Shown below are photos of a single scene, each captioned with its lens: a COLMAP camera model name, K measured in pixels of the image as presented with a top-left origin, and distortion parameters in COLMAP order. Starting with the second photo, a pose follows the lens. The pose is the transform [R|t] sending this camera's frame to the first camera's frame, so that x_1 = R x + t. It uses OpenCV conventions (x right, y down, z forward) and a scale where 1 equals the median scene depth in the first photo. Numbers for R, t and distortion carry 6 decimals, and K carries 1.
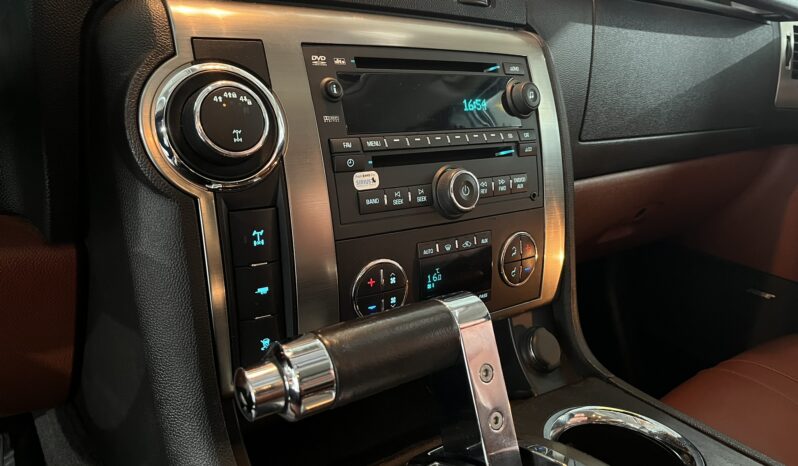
lens RADIAL K [[595.8, 0, 398.6], [0, 595.8, 233.9], [0, 0, 1]] dist [0.011122, -0.002250]
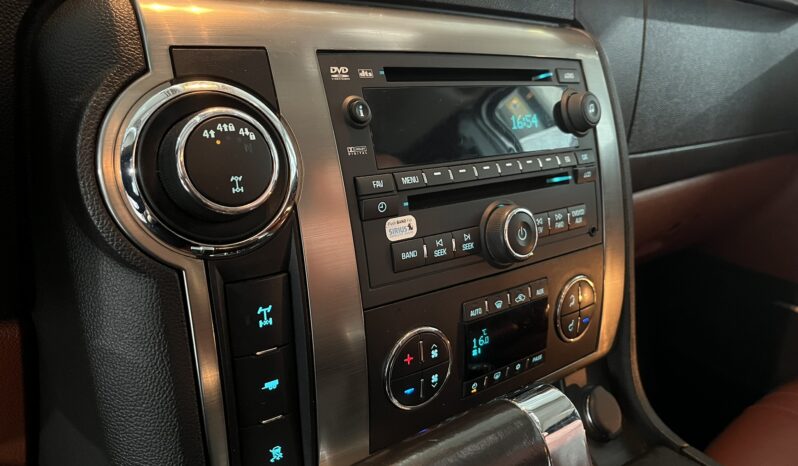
lens RADIAL K [[608.8, 0, 395.4], [0, 608.8, 235.7], [0, 0, 1]] dist [0.035690, -0.067347]
pose [[0.999687, -0.013593, 0.020999, -0.077648], [0.013381, 0.999858, 0.010230, -0.087080], [-0.021135, -0.009945, 0.999727, 0.211695]]
